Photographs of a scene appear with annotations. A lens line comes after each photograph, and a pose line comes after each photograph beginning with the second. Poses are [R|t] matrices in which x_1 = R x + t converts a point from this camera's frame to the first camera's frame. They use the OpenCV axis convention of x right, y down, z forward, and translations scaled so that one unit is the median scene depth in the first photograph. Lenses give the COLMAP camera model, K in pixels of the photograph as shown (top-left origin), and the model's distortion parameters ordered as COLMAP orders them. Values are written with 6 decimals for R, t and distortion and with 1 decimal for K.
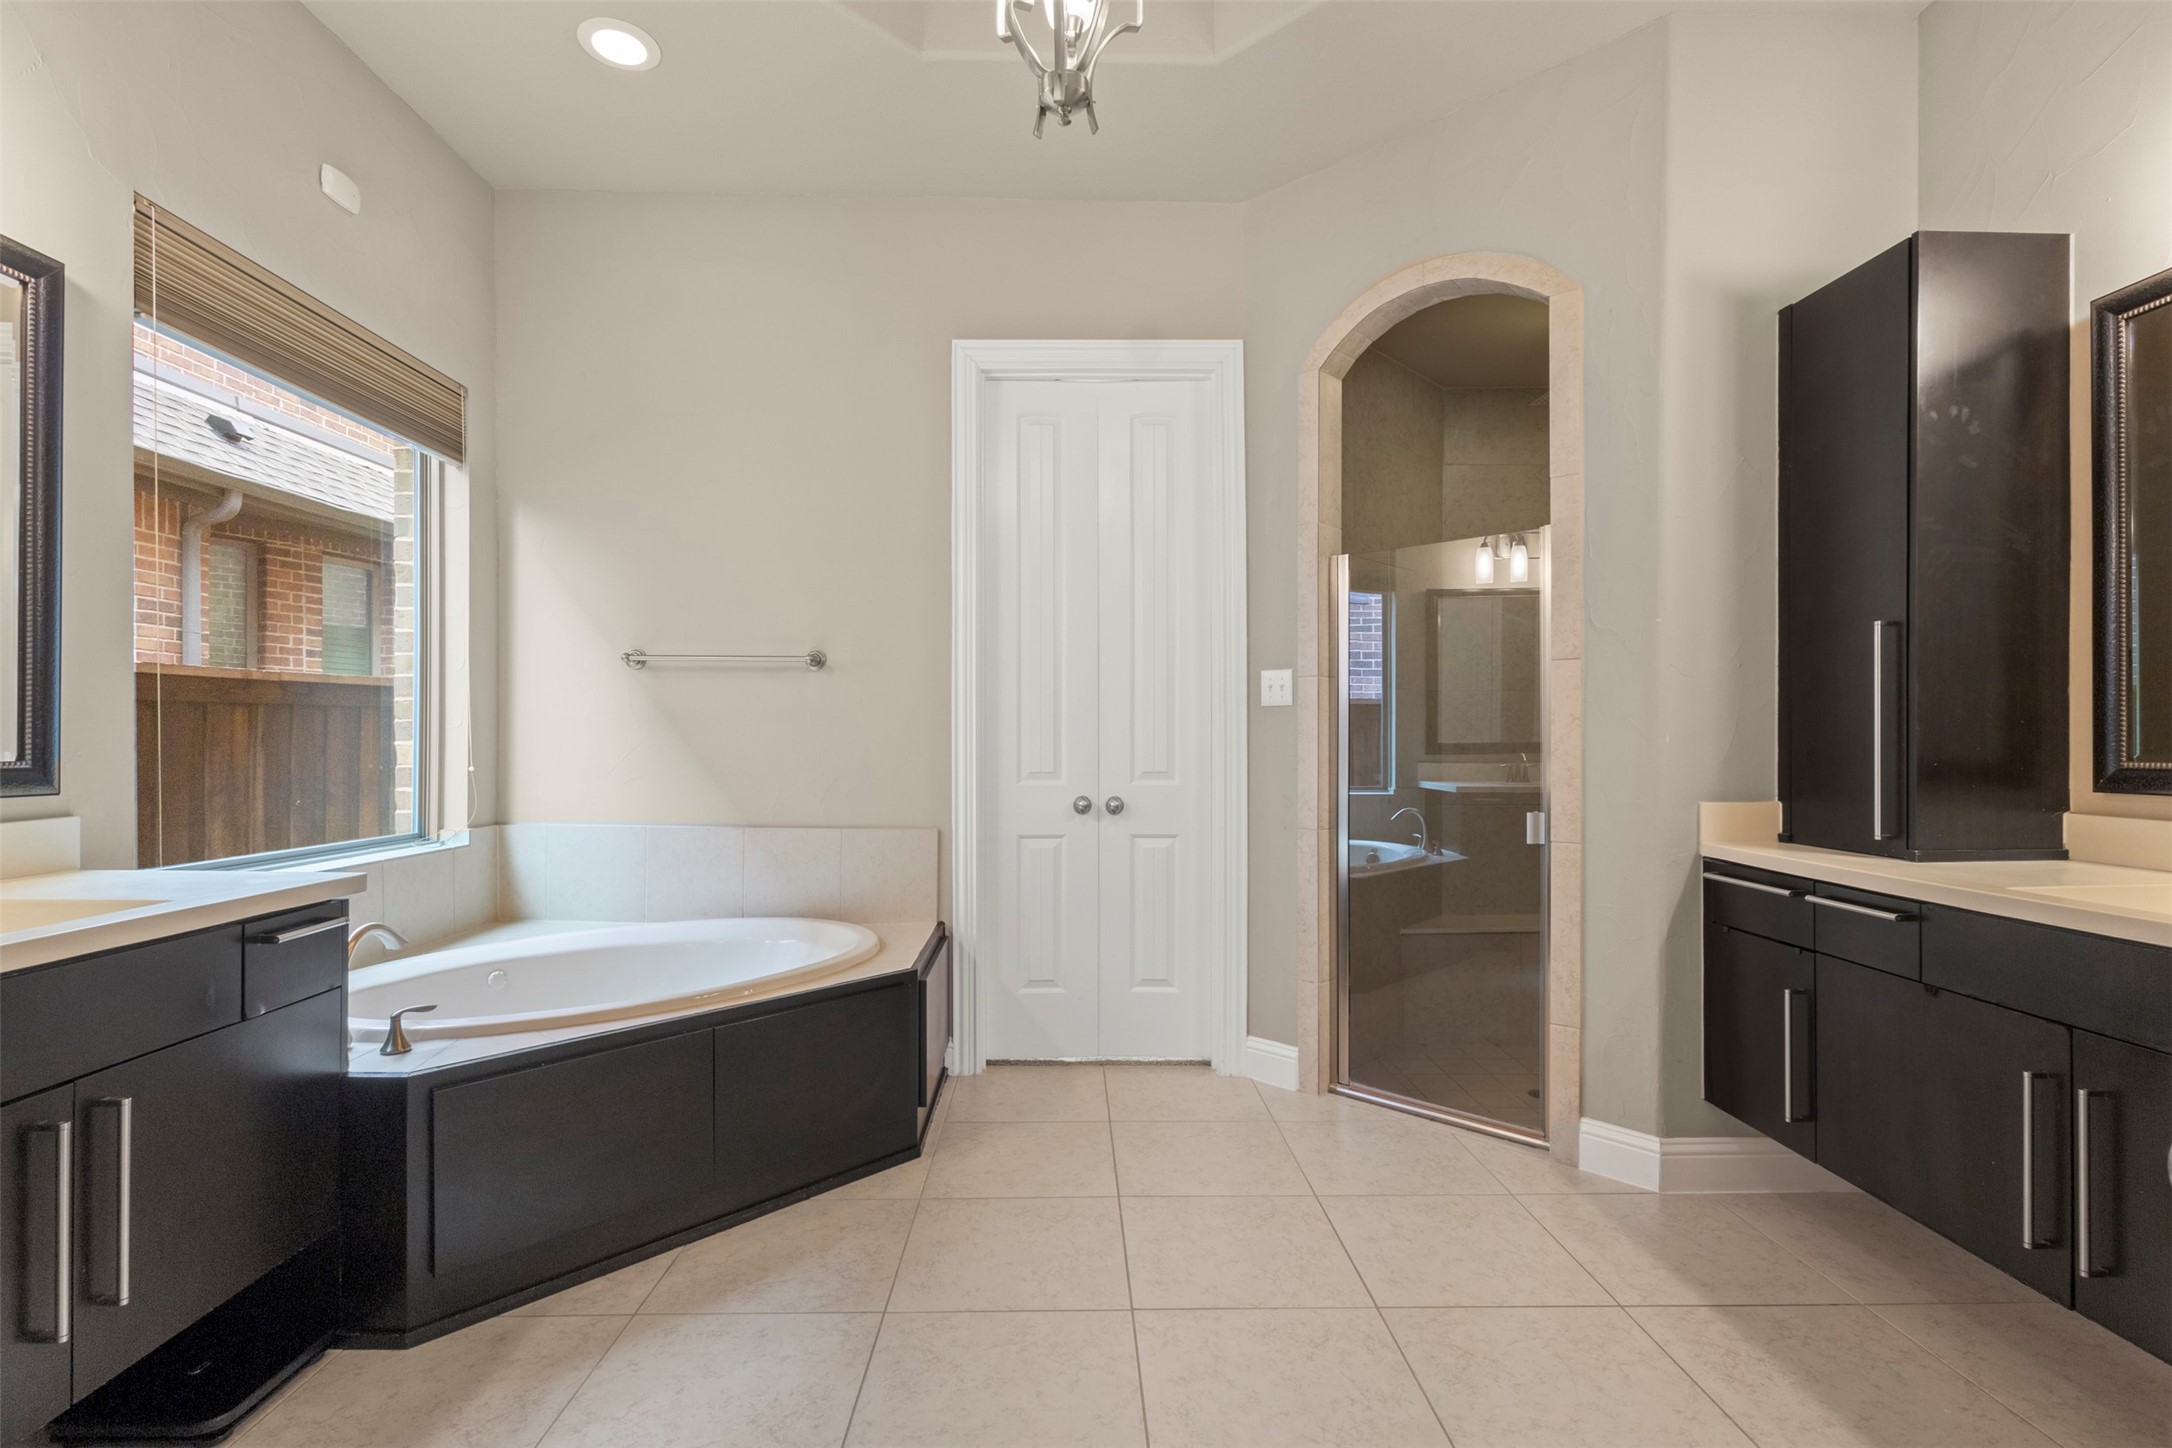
lens RADIAL K [[998.5, 0, 1085.9], [0, 998.5, 733.6], [0, 0, 1]] dist [0.004420, -0.000188]
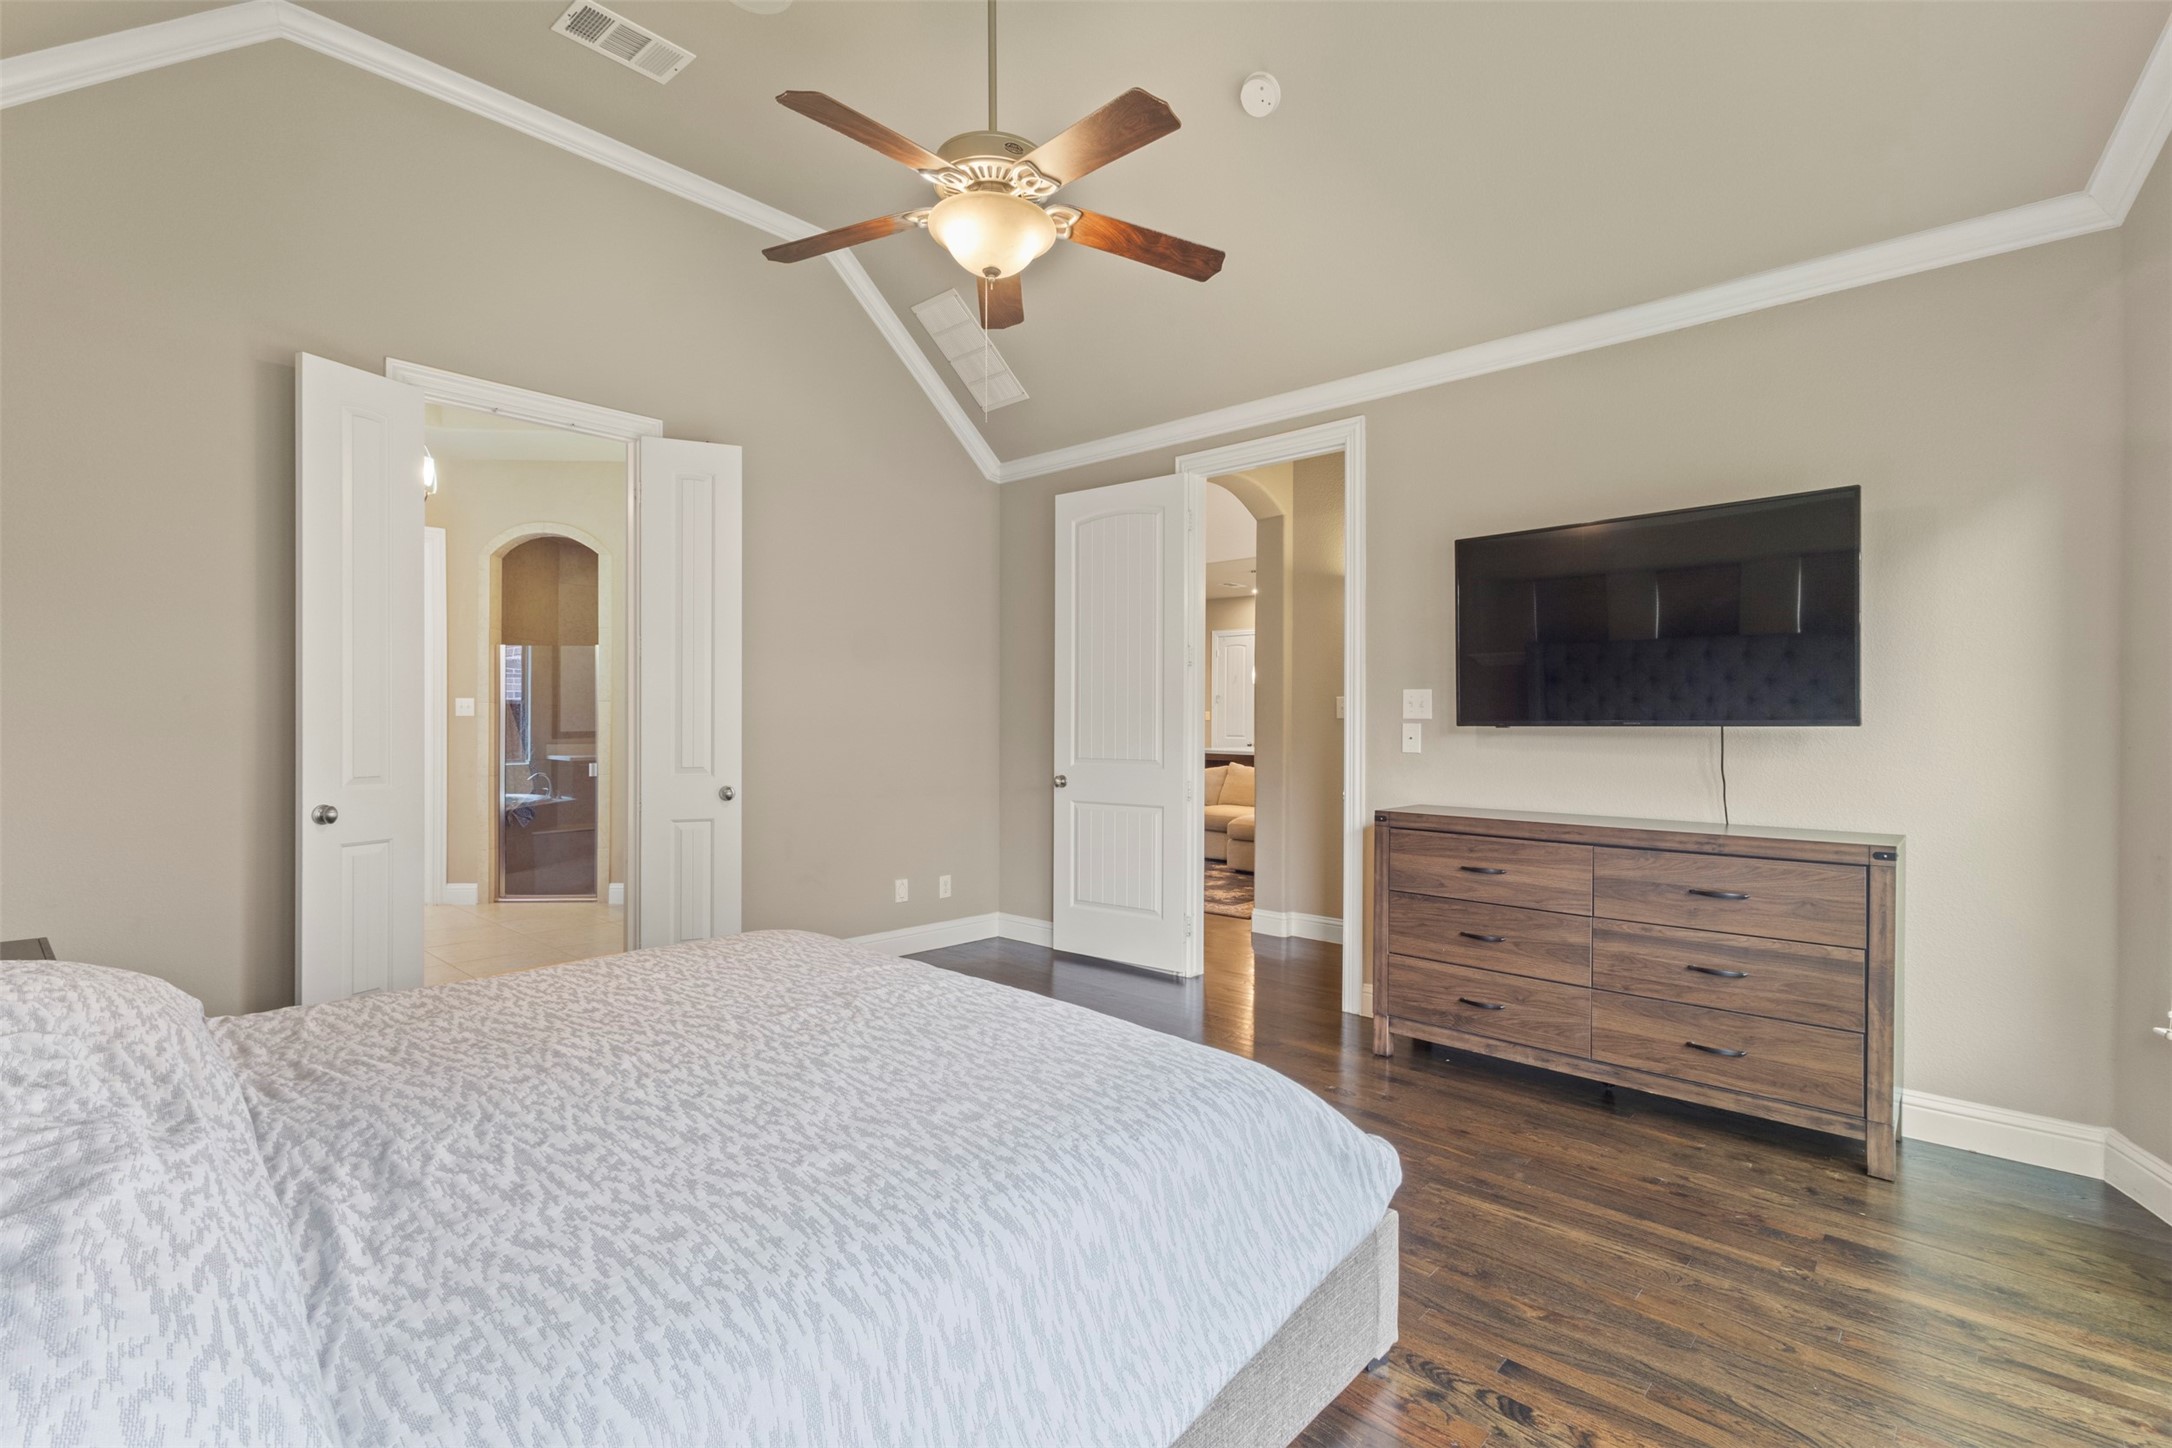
lens RADIAL K [[998.5, 0, 1089.2], [0, 998.5, 720.4], [0, 0, 1]] dist [0.004420, -0.000188]
pose [[0.690049, 0.002307, 0.723759, -0.392249], [-0.007607, 0.999963, 0.004065, -0.036922], [-0.723723, -0.008311, 0.690040, -1.273142]]
